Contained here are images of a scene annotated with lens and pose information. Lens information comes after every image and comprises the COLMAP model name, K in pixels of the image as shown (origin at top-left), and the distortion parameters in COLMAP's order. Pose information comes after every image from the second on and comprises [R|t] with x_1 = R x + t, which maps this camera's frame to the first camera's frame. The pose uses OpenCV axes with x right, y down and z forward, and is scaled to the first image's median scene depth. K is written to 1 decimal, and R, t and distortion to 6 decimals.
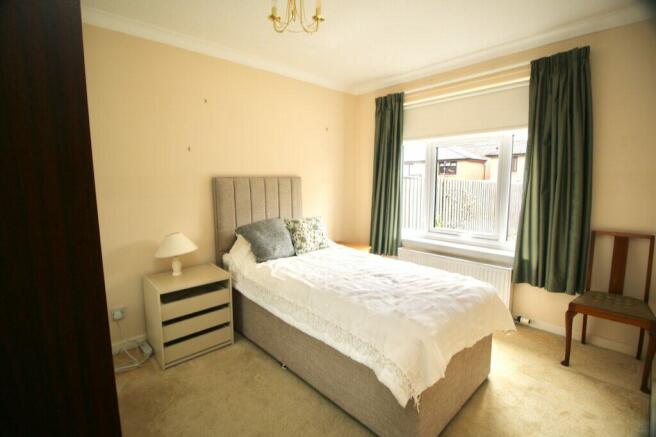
lens RADIAL K [[301.0, 0, 324.9], [0, 301.0, 216.1], [0, 0, 1]] dist [0.000372, -0.013635]
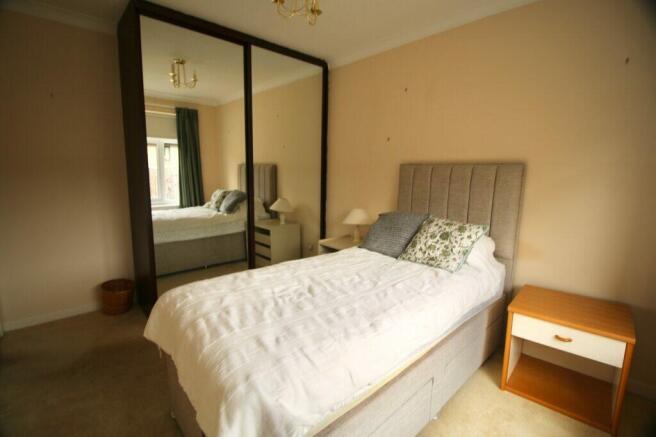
lens RADIAL K [[301.0, 0, 324.9], [0, 301.0, 216.1], [0, 0, 1]] dist [0.000372, -0.013635]
pose [[-0.032703, 0.156601, -0.987120, 0.672326], [-0.134296, 0.978004, 0.159604, -0.082665], [0.990401, 0.137786, -0.010952, 0.761819]]
